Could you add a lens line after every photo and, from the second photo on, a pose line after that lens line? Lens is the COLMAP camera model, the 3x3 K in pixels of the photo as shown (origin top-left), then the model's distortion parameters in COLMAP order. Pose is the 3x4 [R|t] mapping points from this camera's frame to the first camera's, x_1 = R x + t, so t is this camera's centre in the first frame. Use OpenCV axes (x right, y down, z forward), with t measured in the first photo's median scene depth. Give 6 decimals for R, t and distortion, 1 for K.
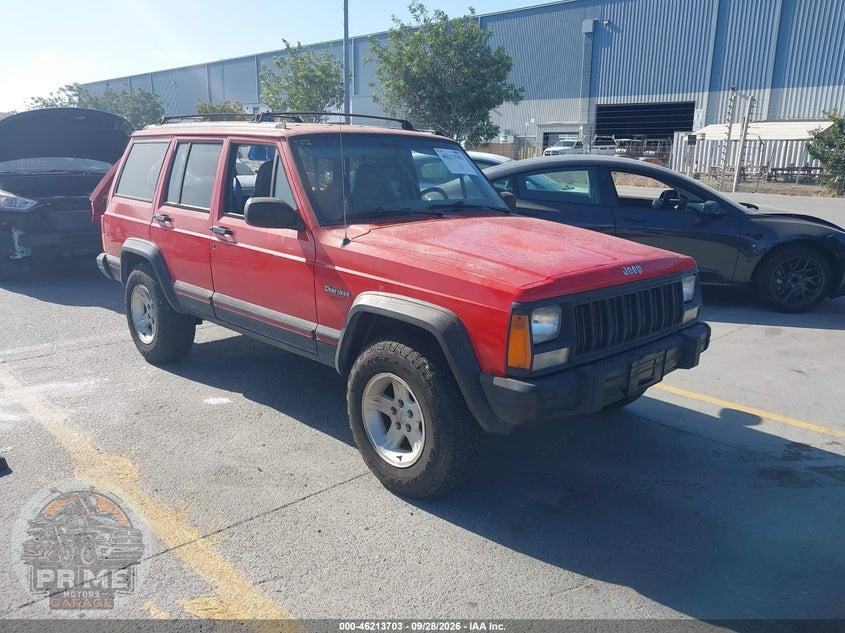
lens RADIAL K [[671.2, 0, 424.3], [0, 671.2, 313.1], [0, 0, 1]] dist [0.010463, -0.018017]
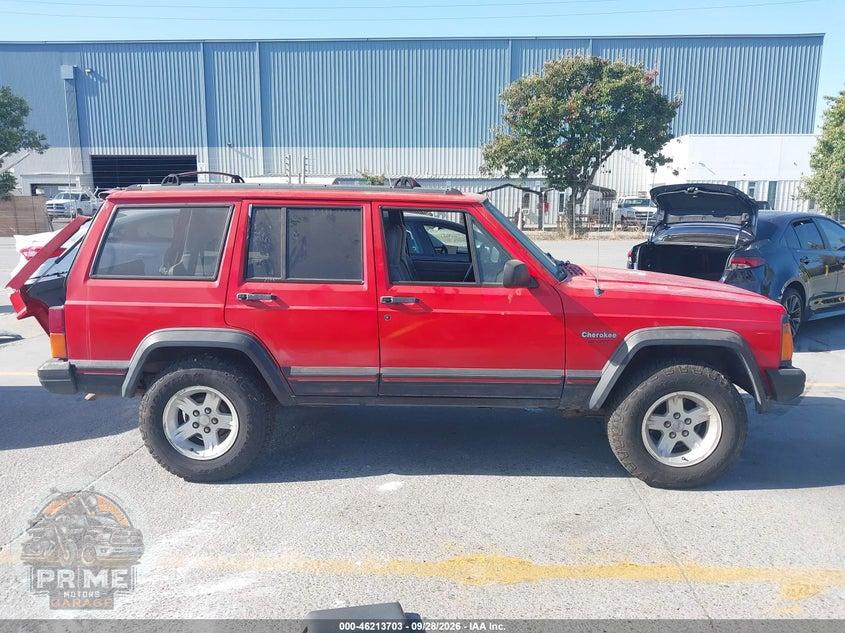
lens RADIAL K [[671.4, 0, 429.5], [0, 671.4, 306.6], [0, 0, 1]] dist [0.072333, -0.144406]
pose [[0.733542, -0.113373, 0.670121, -0.104152], [0.168810, 0.985483, -0.018059, -0.010230], [-0.658346, 0.126370, 0.742032, 0.031588]]
